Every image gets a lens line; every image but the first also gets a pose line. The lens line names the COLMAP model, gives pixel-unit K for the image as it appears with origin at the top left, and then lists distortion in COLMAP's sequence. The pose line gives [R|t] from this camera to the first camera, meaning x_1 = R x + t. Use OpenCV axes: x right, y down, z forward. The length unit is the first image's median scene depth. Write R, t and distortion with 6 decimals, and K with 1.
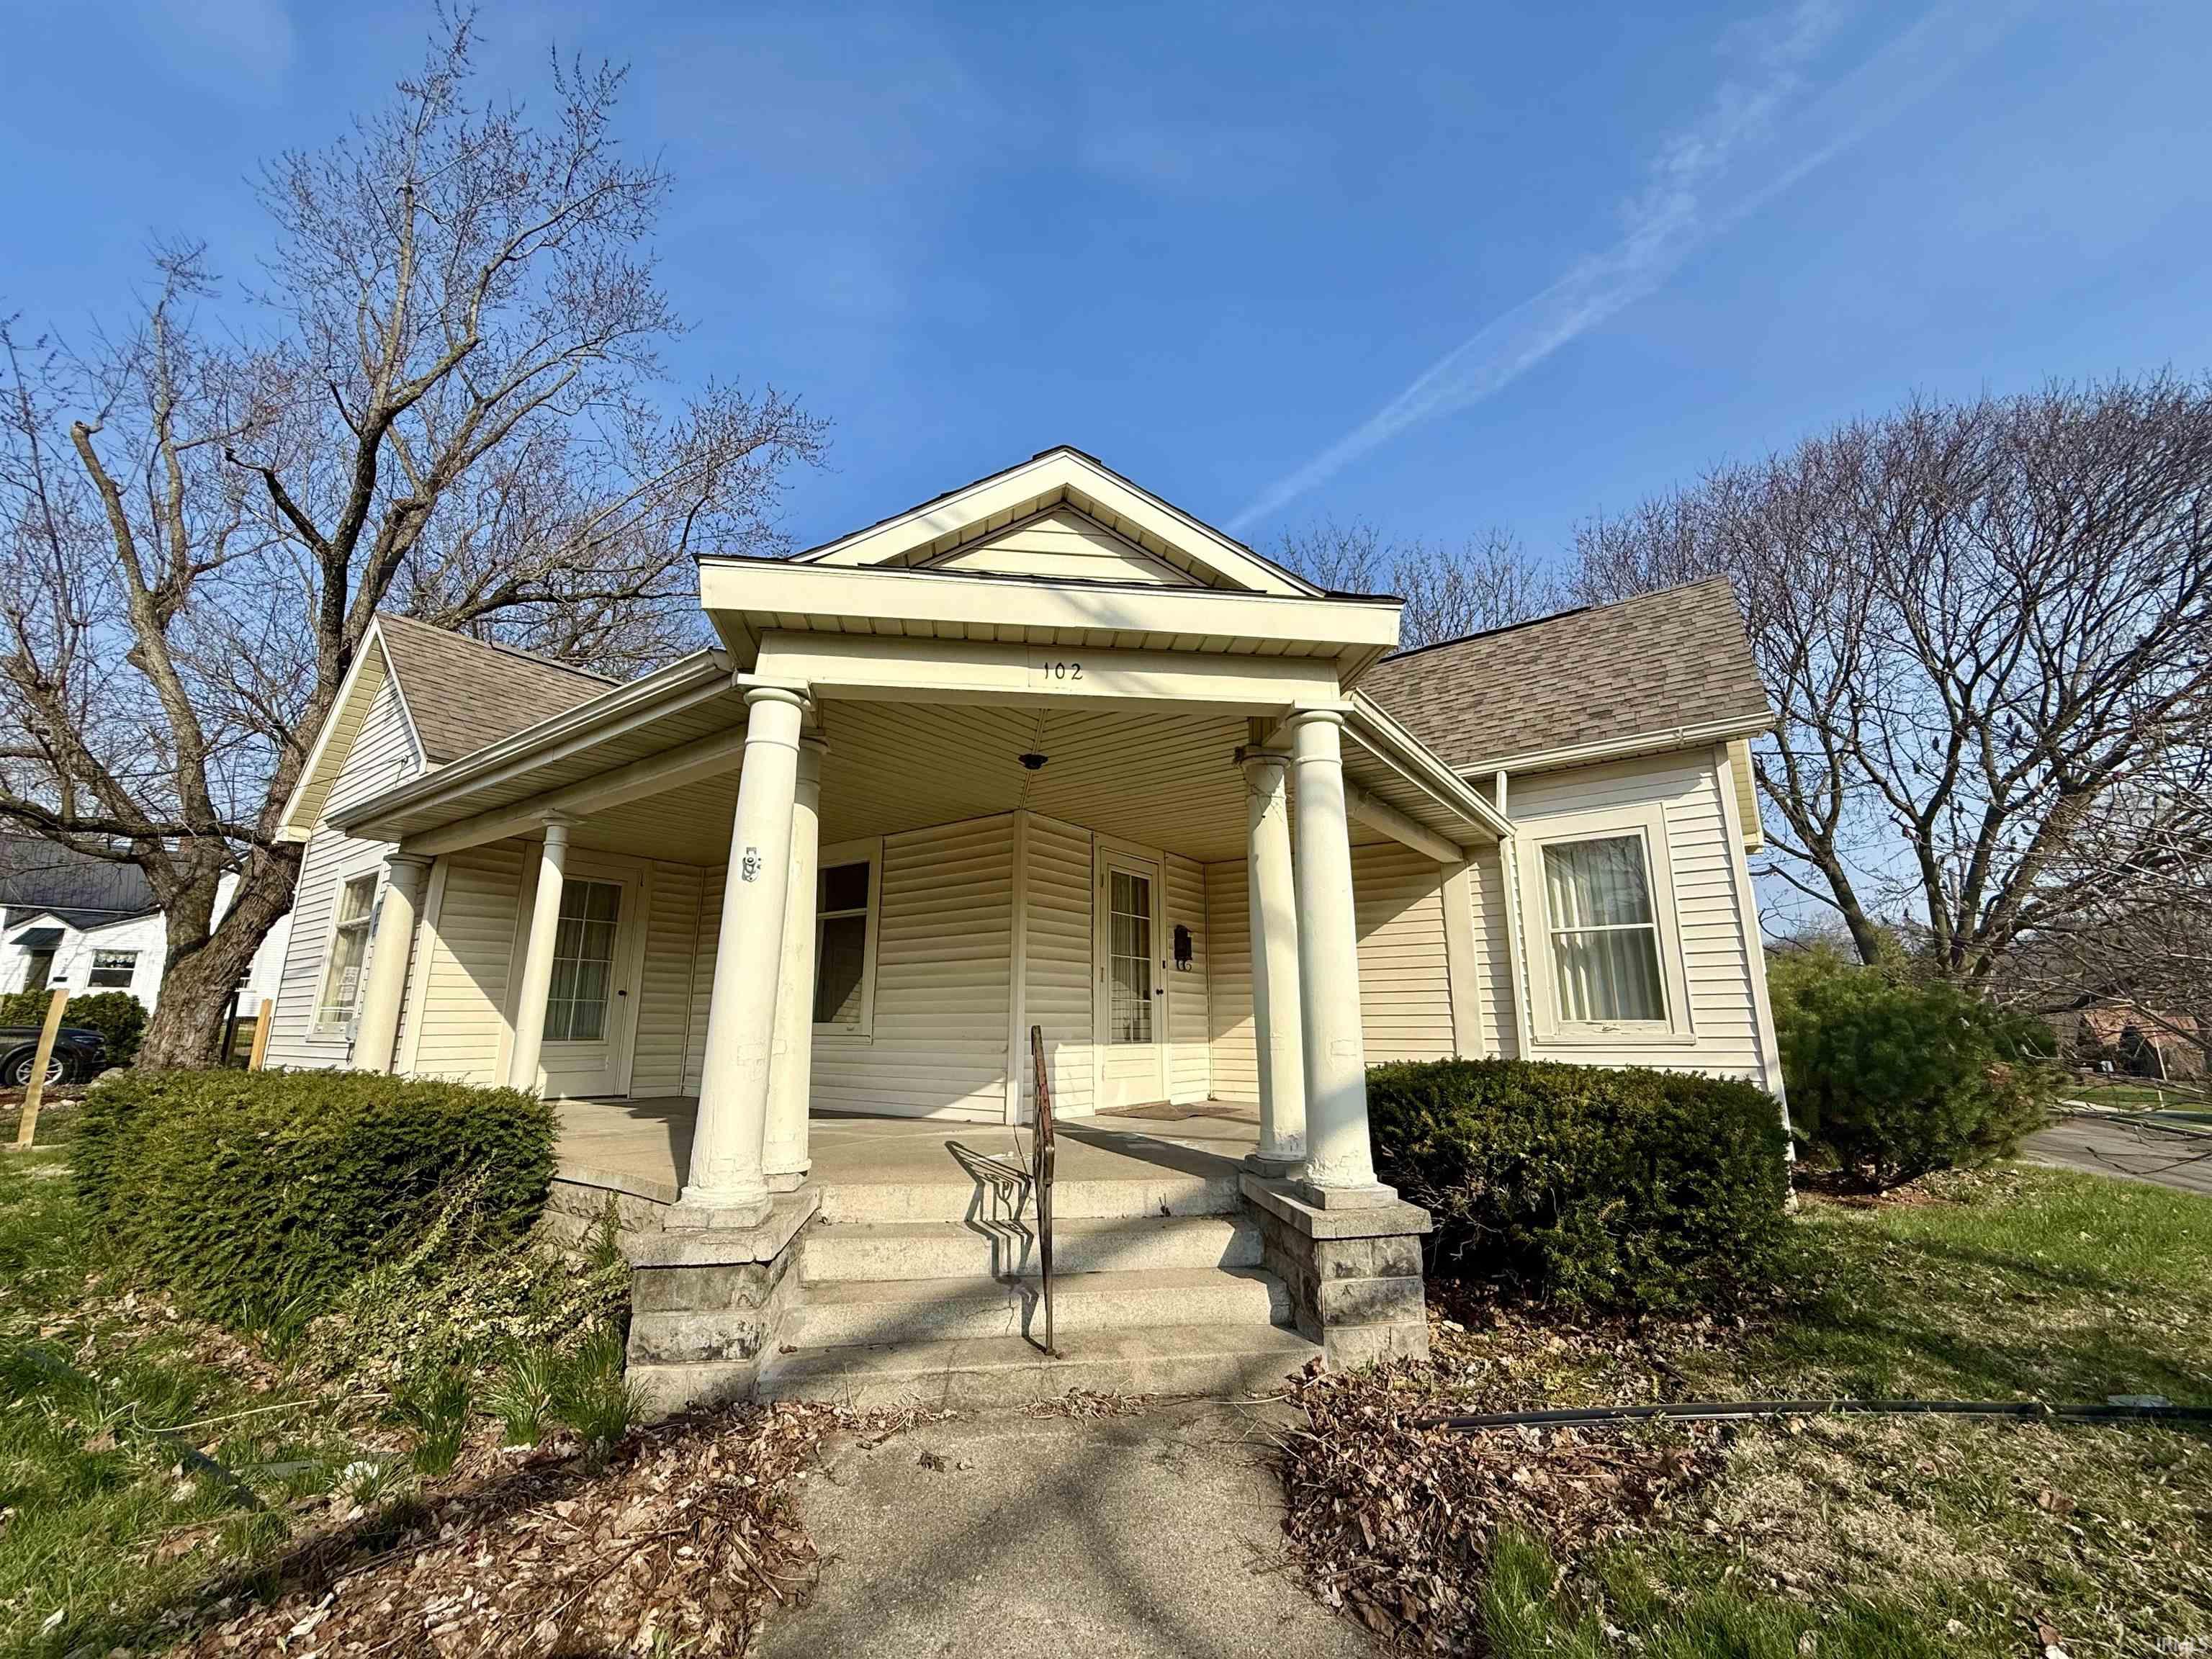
lens RADIAL K [[881.8, 0, 1106.0], [0, 881.8, 829.5], [0, 0, 1]] dist [0.001202, 0.000292]
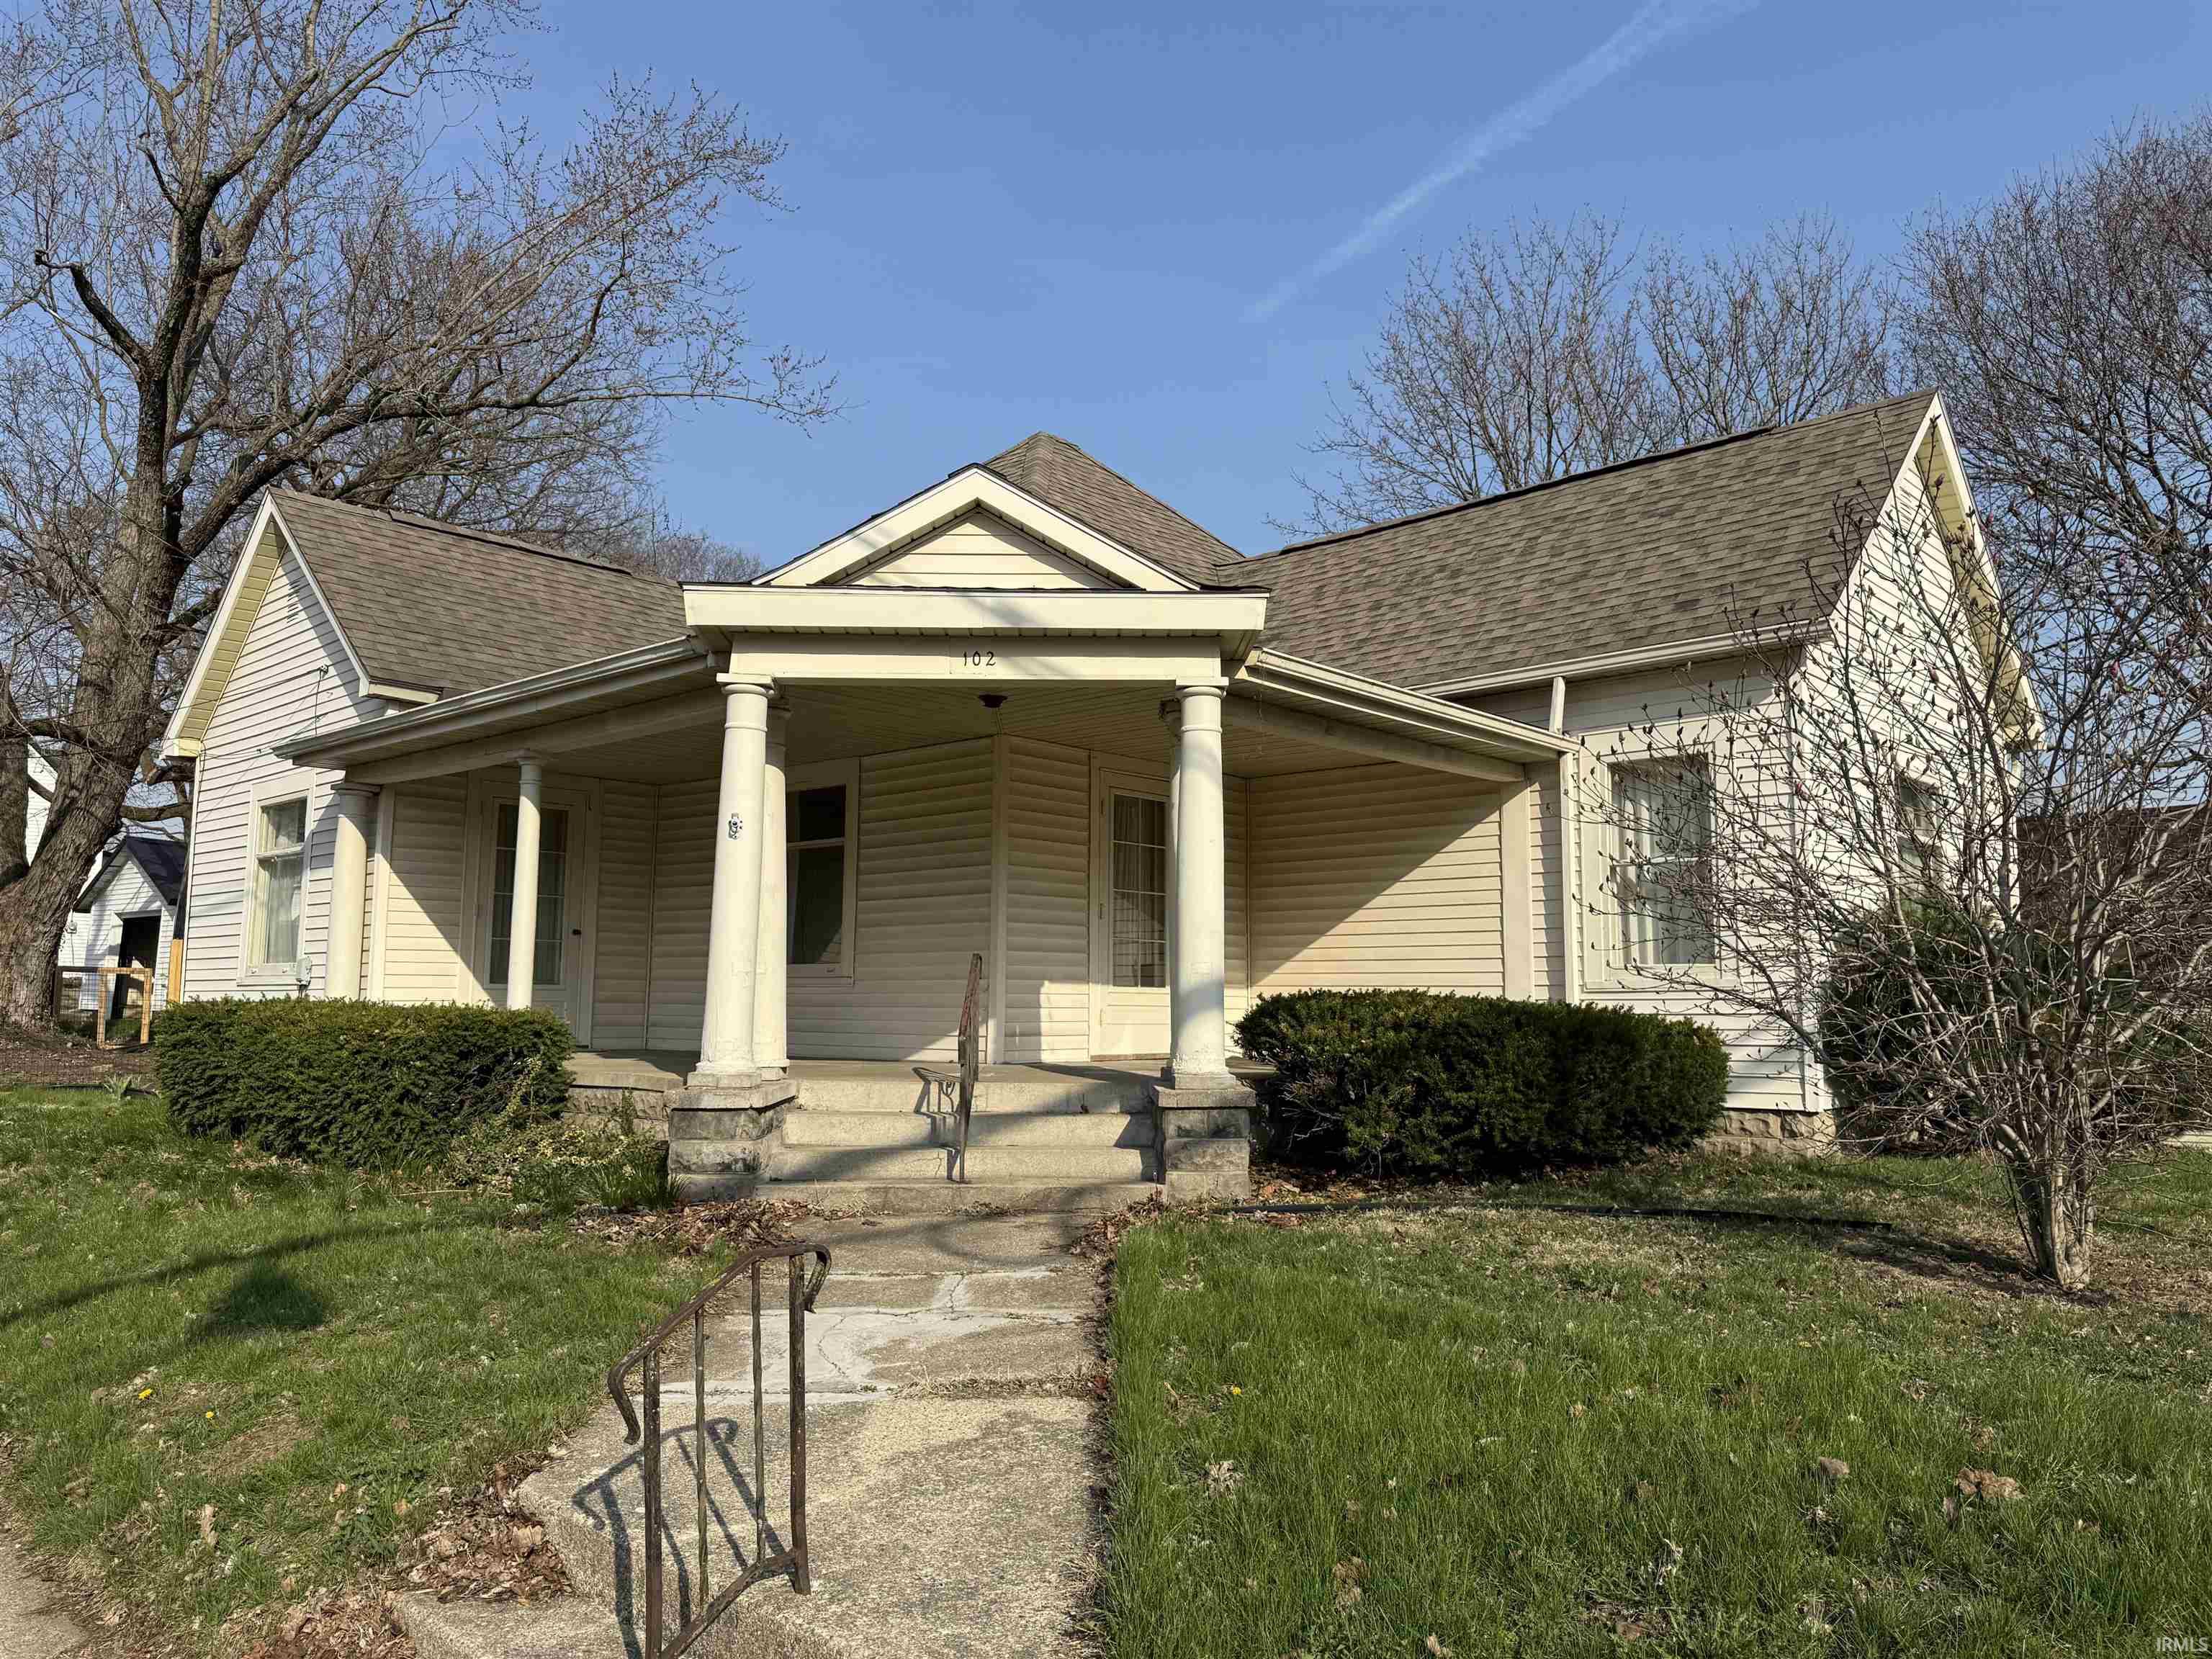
lens RADIAL K [[1565.1, 0, 1106.0], [0, 1565.1, 829.5], [0, 0, 1]] dist [0.143983, -0.185653]
pose [[0.992529, -0.004269, -0.121937, 0.262294], [0.017562, 0.993979, 0.108155, -0.121629], [0.120742, -0.109488, 0.986628, -0.758988]]
